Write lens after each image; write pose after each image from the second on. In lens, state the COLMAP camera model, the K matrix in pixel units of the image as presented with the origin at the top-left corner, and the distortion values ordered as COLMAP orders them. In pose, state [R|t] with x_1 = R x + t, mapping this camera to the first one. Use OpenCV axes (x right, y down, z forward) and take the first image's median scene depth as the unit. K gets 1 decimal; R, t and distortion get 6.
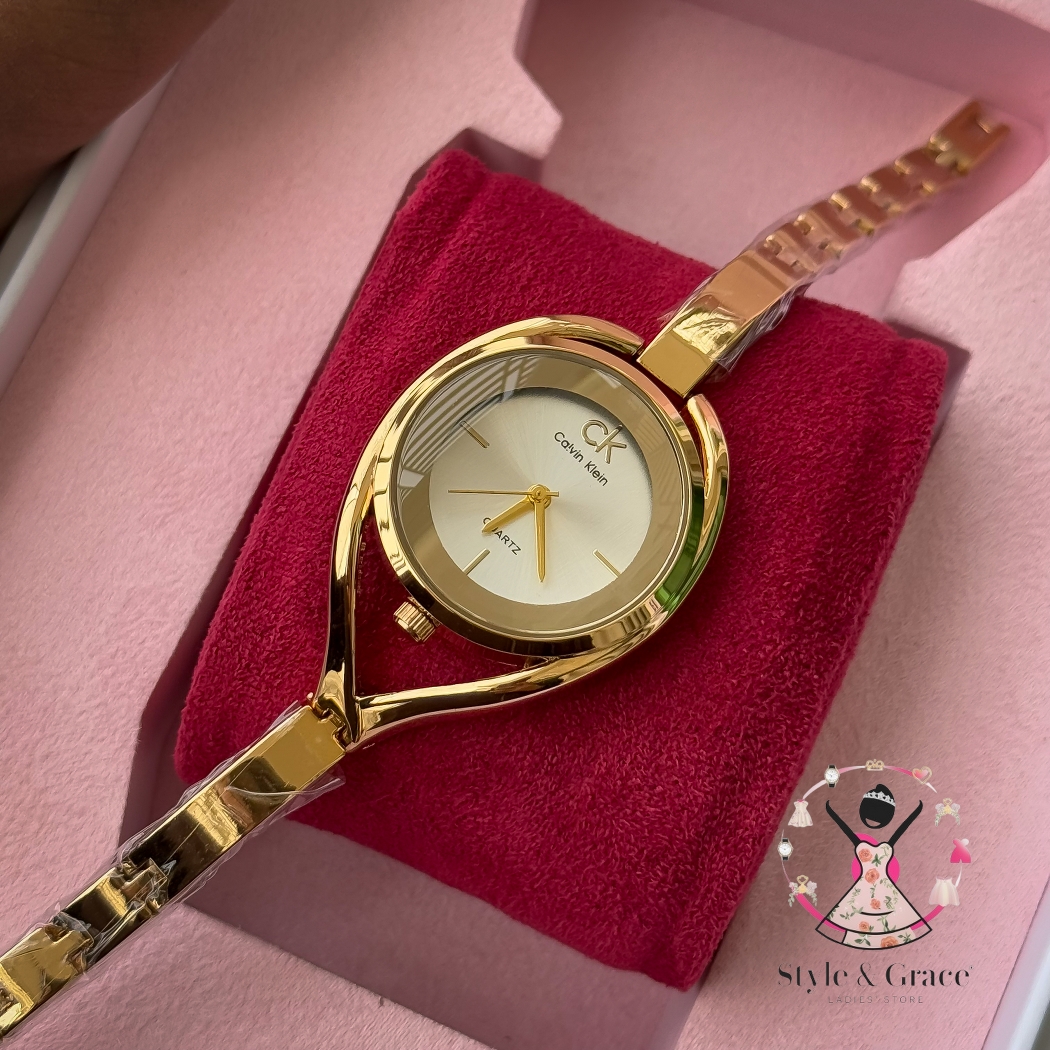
lens RADIAL K [[2531.8, 0, 523.0], [0, 2531.8, 527.2], [0, 0, 1]] dist [0.120609, 0.000000]
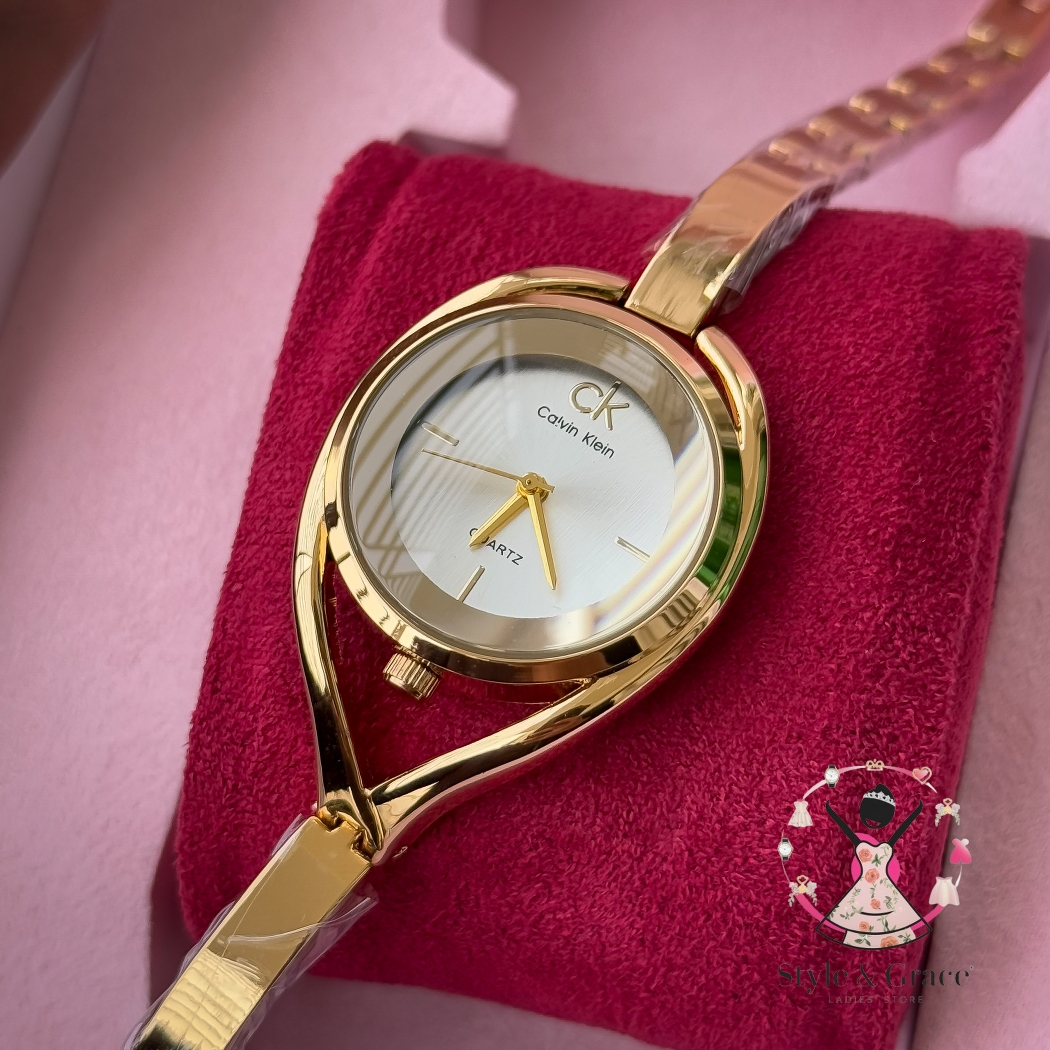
lens RADIAL K [[2531.8, 0, 531.2], [0, 2531.8, 529.4], [0, 0, 1]] dist [0.120609, 0.000000]
pose [[0.970092, -0.226945, -0.086126, 0.069081], [0.215857, 0.968828, -0.121562, 0.093443], [0.111029, 0.099335, 0.988840, 0.212168]]
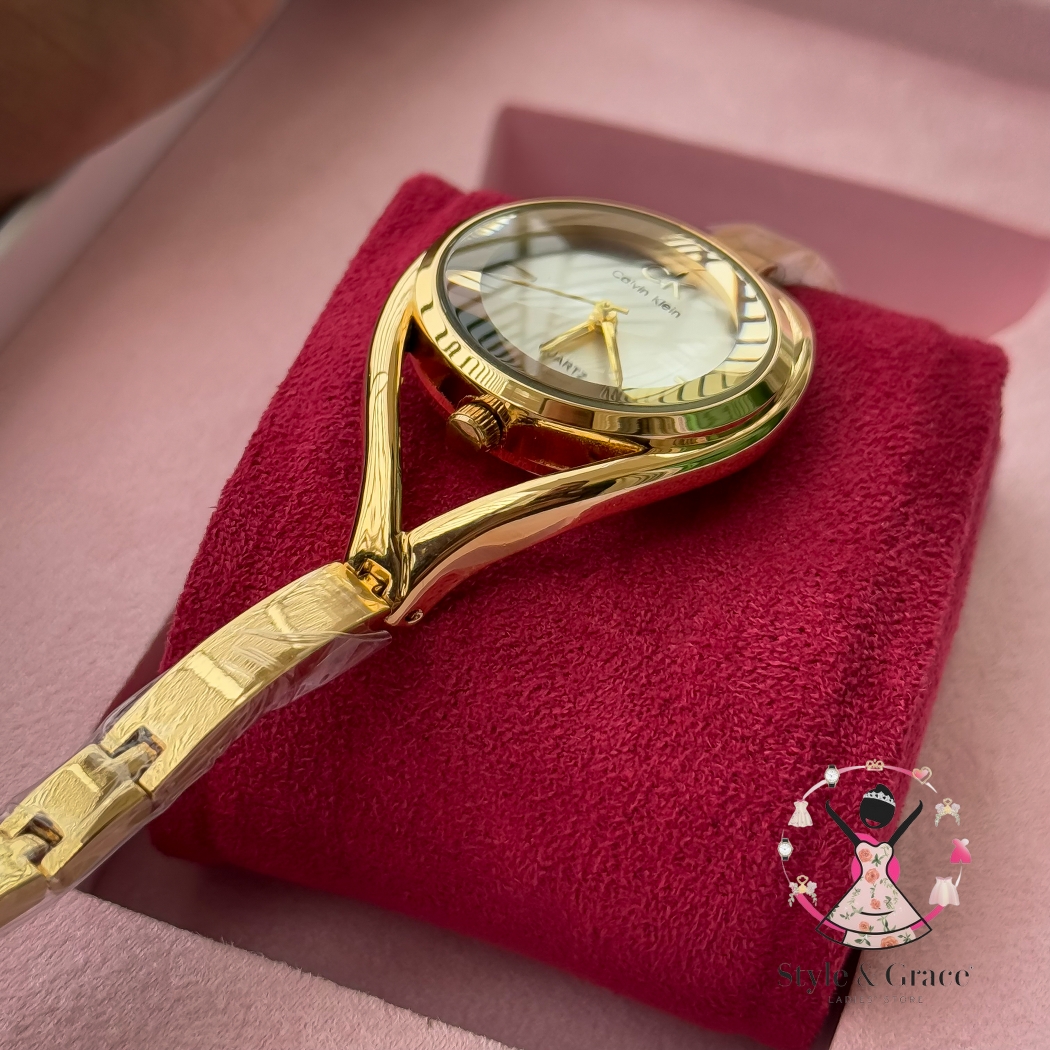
lens RADIAL K [[2531.8, 0, 504.1], [0, 2531.8, 517.4], [0, 0, 1]] dist [0.120609, 0.000000]
pose [[0.990994, -0.009407, 0.133576, -0.138259], [0.082358, 0.829362, -0.552608, 0.499999], [-0.105584, 0.558632, 0.822668, 0.322480]]
